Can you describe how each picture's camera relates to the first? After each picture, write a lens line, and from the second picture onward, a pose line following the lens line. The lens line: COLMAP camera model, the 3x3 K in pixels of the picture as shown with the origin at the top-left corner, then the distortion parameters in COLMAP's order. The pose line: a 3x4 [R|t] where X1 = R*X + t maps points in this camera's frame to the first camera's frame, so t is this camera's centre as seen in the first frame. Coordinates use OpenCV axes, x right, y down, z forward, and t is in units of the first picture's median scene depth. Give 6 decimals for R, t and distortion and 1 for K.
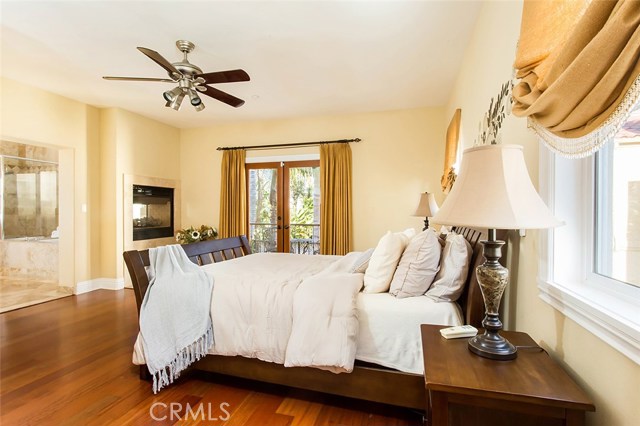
lens RADIAL K [[320.4, 0, 322.3], [0, 320.4, 214.1], [0, 0, 1]] dist [-0.005778, 0.001346]
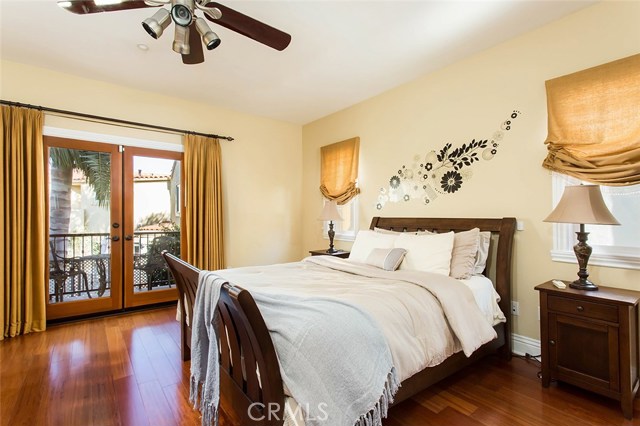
lens RADIAL K [[300.7, 0, 320.9], [0, 300.7, 213.5], [0, 0, 1]] dist [-0.001826, -0.000192]
pose [[0.578562, 0.006945, 0.815609, -0.431113], [0.005643, 0.999906, -0.012517, -0.002923], [-0.815619, 0.011844, 0.578468, 0.278090]]
